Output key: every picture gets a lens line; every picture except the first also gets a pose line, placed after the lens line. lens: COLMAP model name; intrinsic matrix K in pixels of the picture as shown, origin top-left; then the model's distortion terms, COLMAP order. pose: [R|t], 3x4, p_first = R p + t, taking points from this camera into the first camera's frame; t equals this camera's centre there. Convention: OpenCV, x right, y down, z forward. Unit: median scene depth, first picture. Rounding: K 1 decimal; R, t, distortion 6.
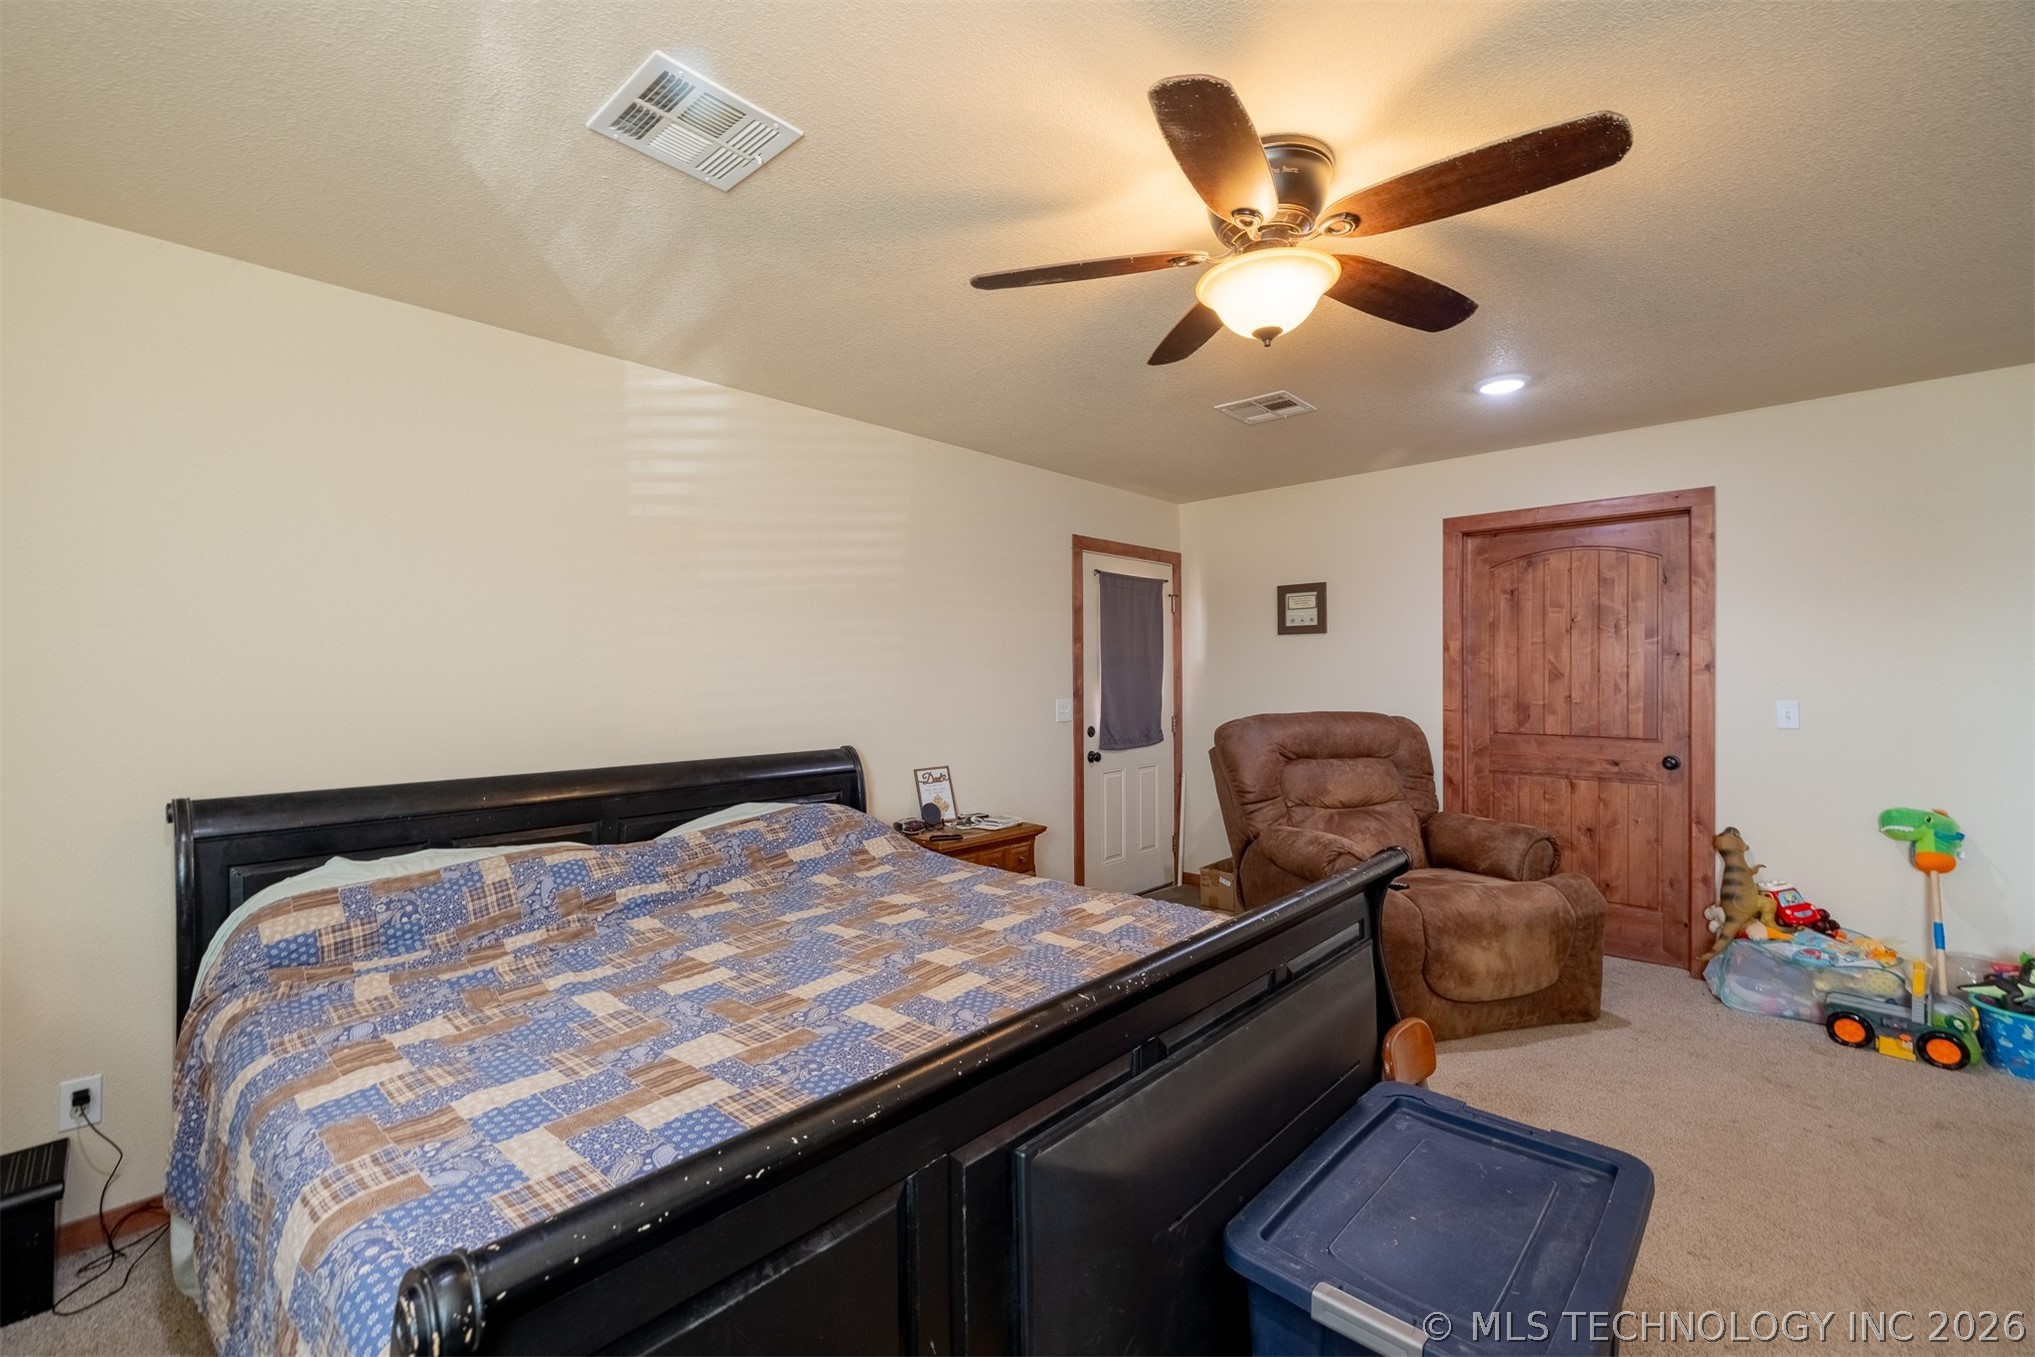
lens RADIAL K [[857.8, 0, 1007.2], [0, 857.8, 683.0], [0, 0, 1]] dist [0.001835, 0.001292]
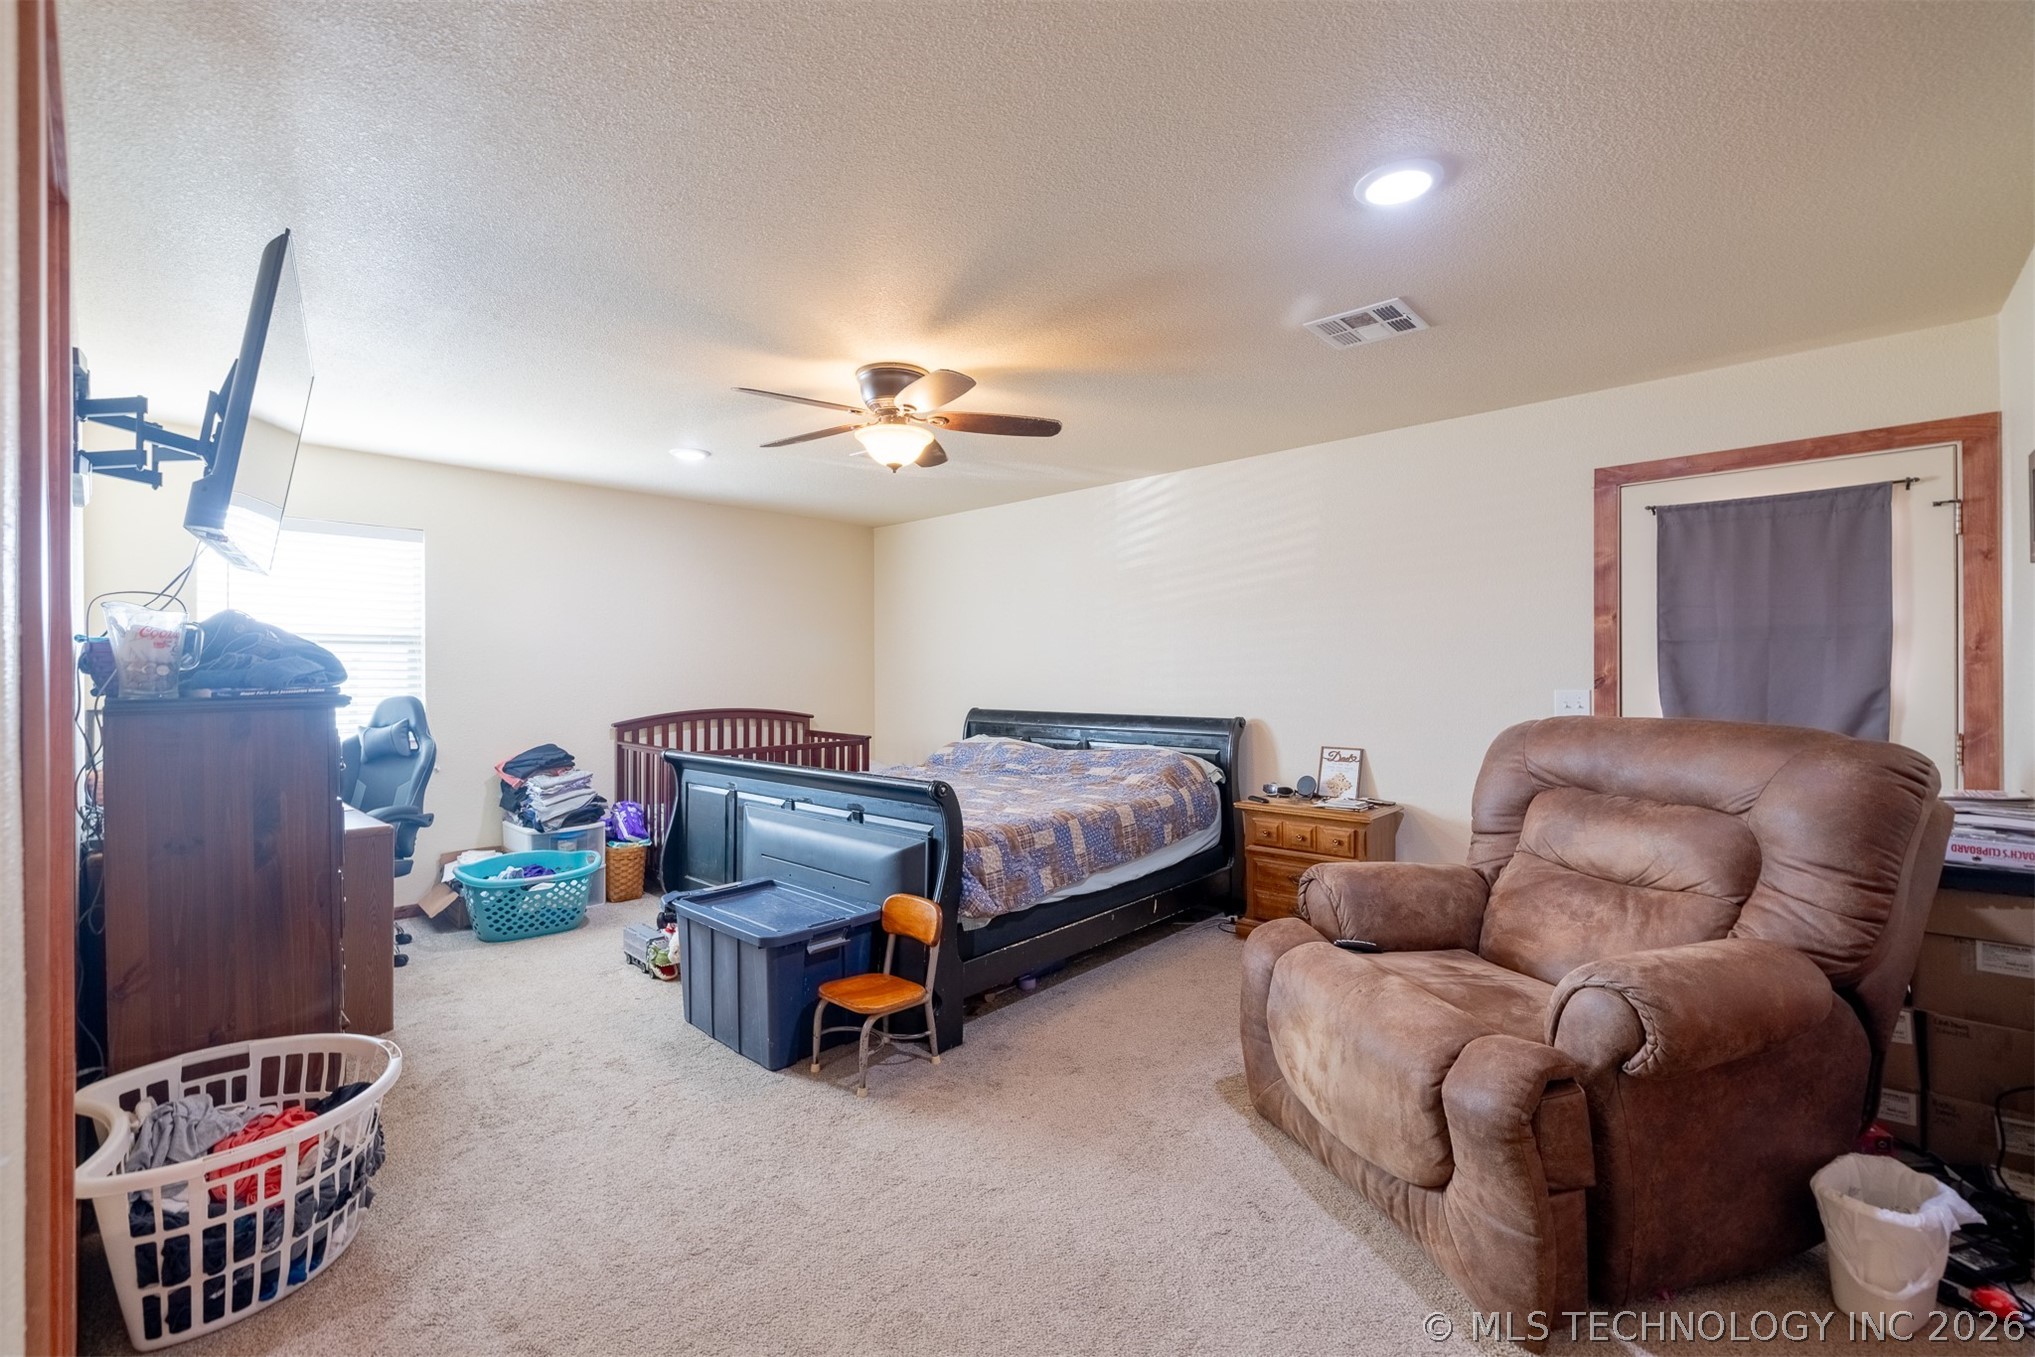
lens RADIAL K [[857.8, 0, 1011.3], [0, 857.8, 675.2], [0, 0, 1]] dist [0.001835, 0.001292]
pose [[-0.003147, 0.007020, -0.999970, 1.091695], [-0.007872, 0.999944, 0.007045, 0.005102], [0.999964, 0.007894, -0.003091, 0.661312]]
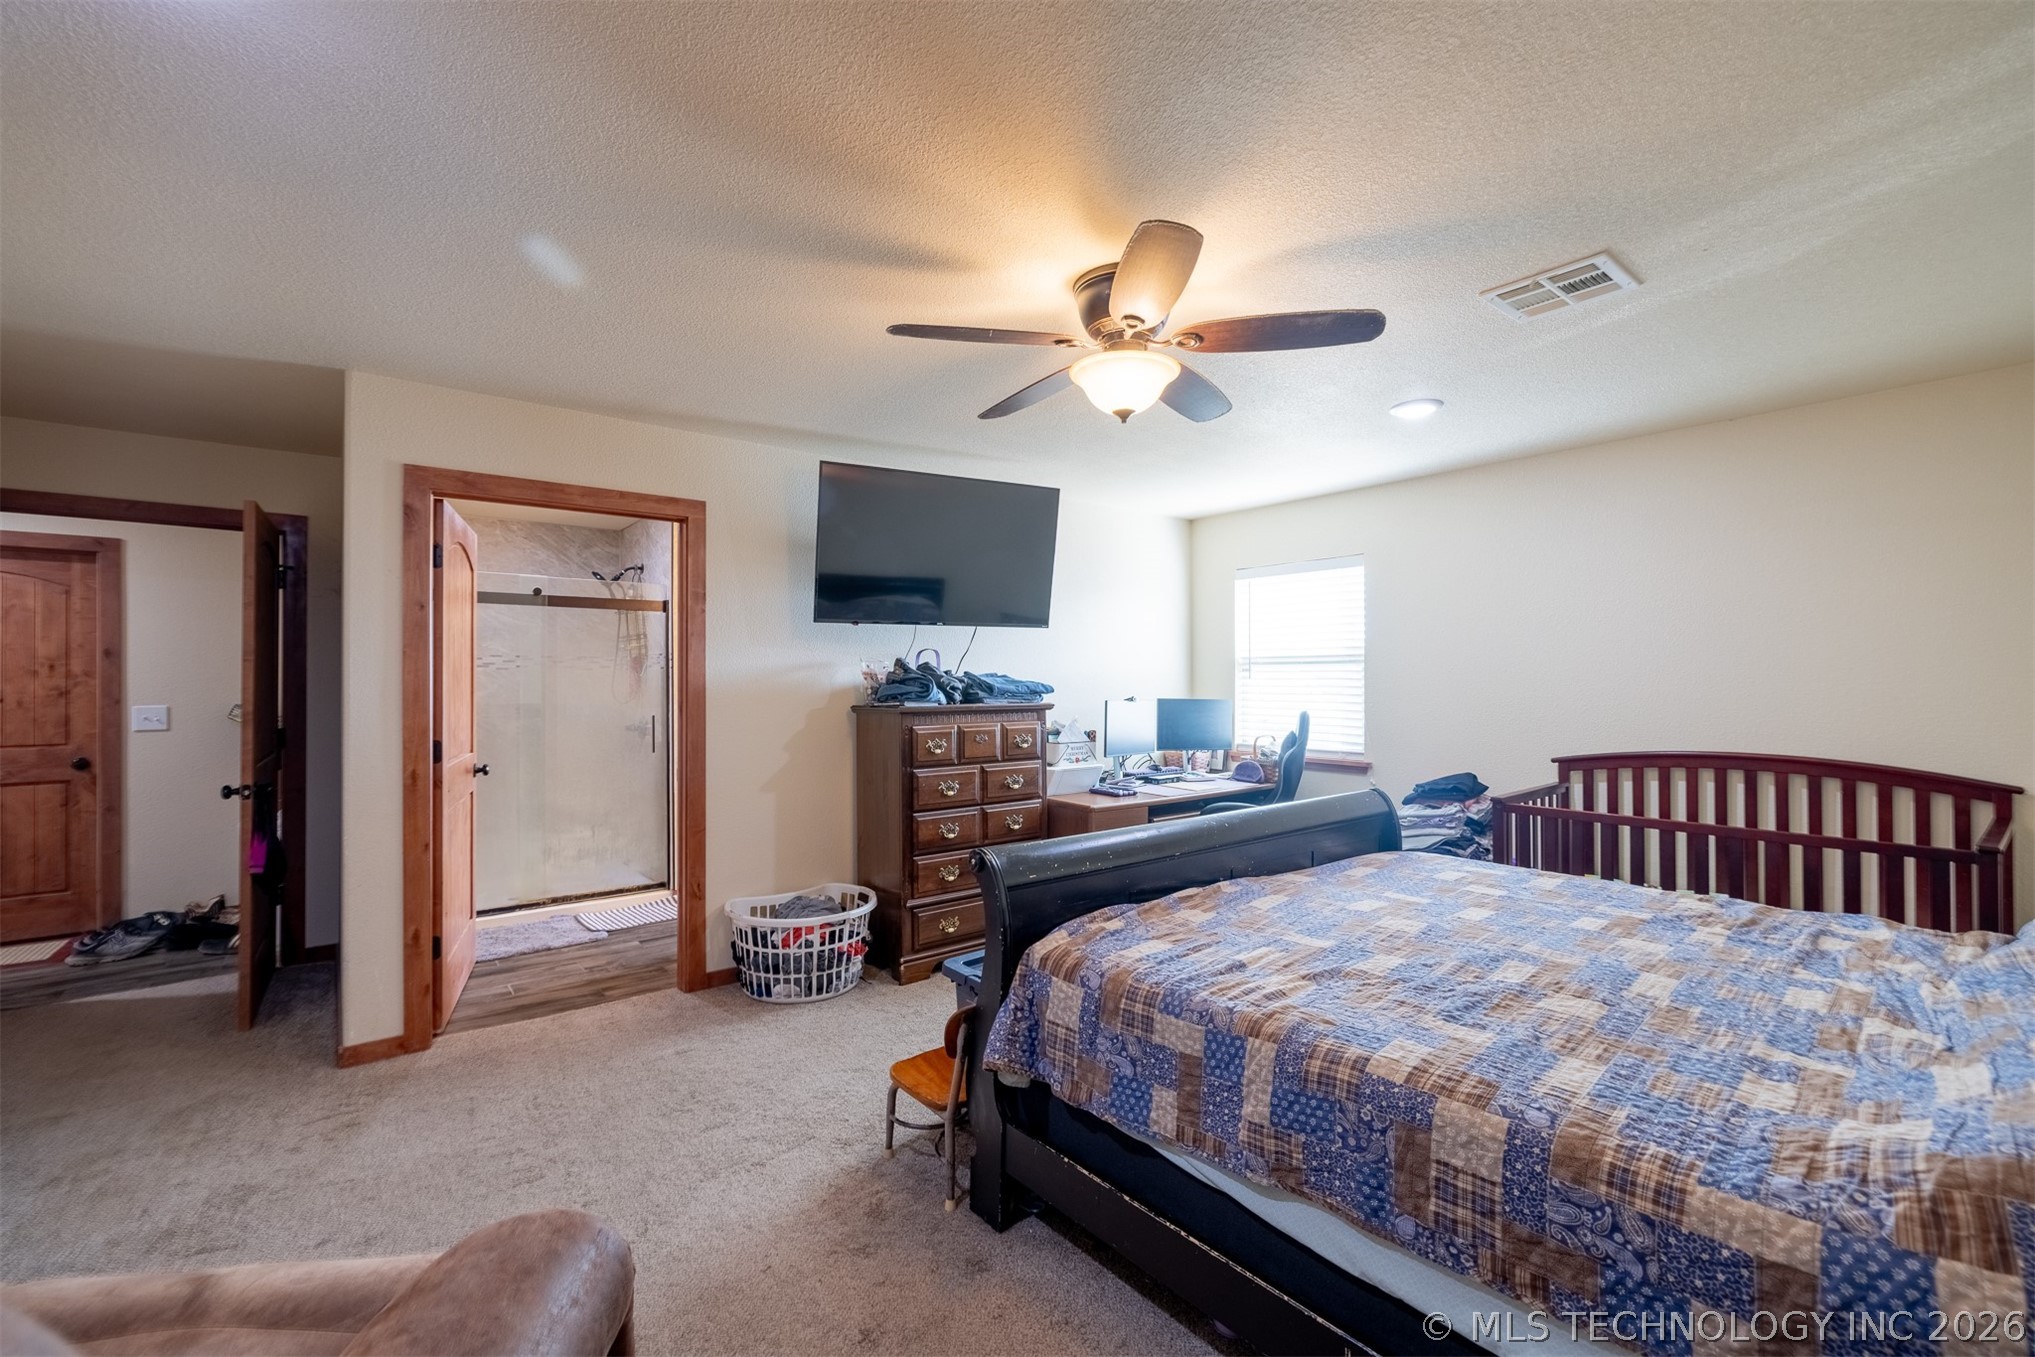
lens RADIAL K [[855.9, 0, 1011.1], [0, 855.9, 668.4], [0, 0, 1]] dist [-0.001473, 0.000021]
pose [[-0.989121, 0.006980, 0.146940, 0.155277], [0.006875, 0.999976, -0.001222, -0.018133], [-0.146944, -0.000199, -0.989145, 1.201561]]
